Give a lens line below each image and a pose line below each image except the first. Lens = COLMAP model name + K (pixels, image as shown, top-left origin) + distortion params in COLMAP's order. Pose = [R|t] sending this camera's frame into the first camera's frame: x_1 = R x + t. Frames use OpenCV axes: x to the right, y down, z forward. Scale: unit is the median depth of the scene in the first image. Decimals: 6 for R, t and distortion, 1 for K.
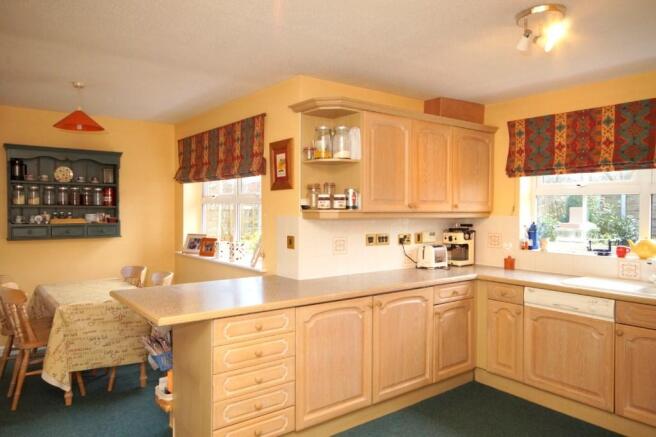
lens RADIAL K [[449.8, 0, 328.0], [0, 449.8, 218.5], [0, 0, 1]] dist [-0.003814, -0.001740]
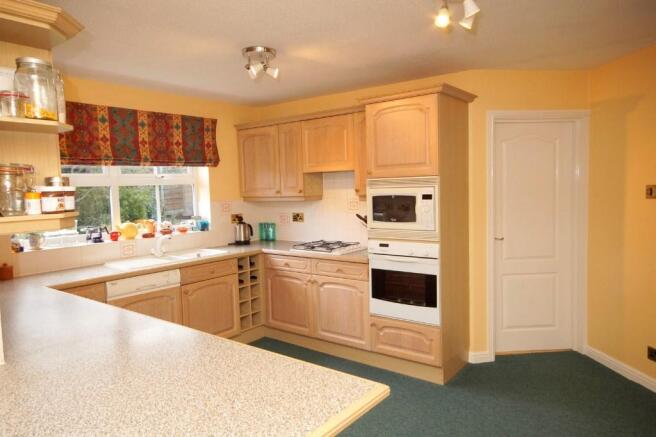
lens RADIAL K [[449.8, 0, 328.0], [0, 449.8, 218.5], [0, 0, 1]] dist [-0.003814, -0.001740]
pose [[-0.196213, -0.065746, 0.978355, -0.651620], [0.064491, 0.994724, 0.079780, -0.032423], [-0.978438, 0.078749, -0.190938, 0.778387]]
